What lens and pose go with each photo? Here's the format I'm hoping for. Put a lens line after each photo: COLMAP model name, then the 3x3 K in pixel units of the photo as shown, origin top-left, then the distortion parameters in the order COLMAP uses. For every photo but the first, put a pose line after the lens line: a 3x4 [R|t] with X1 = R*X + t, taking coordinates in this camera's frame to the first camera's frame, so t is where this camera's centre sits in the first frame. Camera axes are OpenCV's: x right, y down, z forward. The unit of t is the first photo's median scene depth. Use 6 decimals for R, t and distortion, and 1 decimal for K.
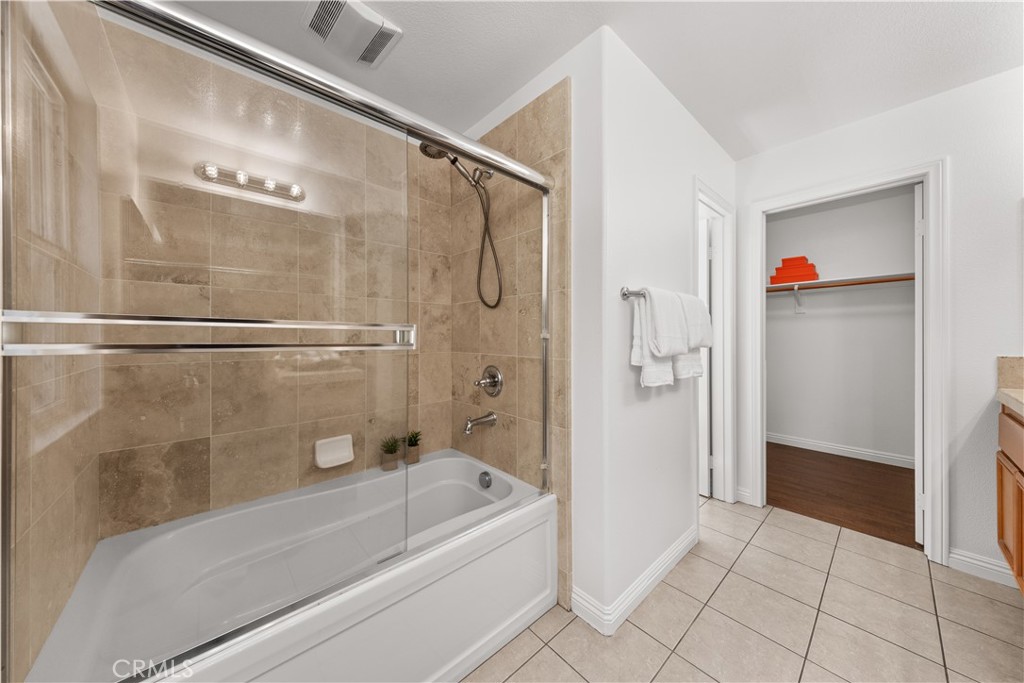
lens RADIAL K [[342.9, 0, 507.1], [0, 342.9, 335.1], [0, 0, 1]] dist [-0.000122, 0.000001]
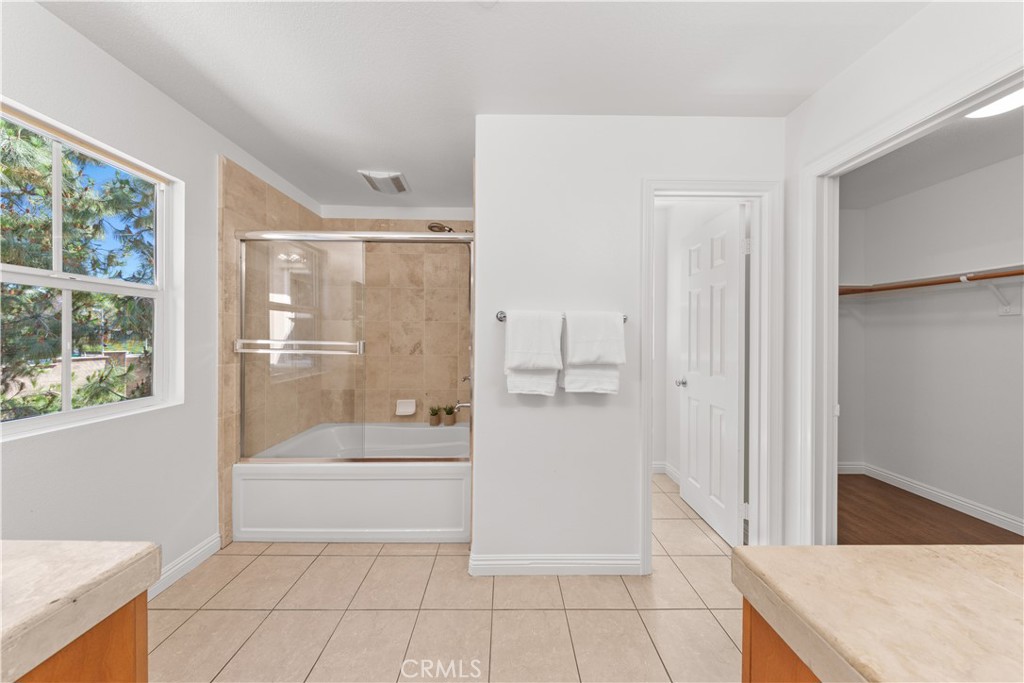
lens RADIAL K [[295.3, 0, 511.9], [0, 295.3, 335.6], [0, 0, 1]] dist [0.000685, 0.000002]
pose [[0.763922, 0.014387, -0.645148, 0.913894], [-0.011440, 0.999896, 0.008753, -0.059765], [0.645207, 0.000694, 0.764008, 0.172290]]
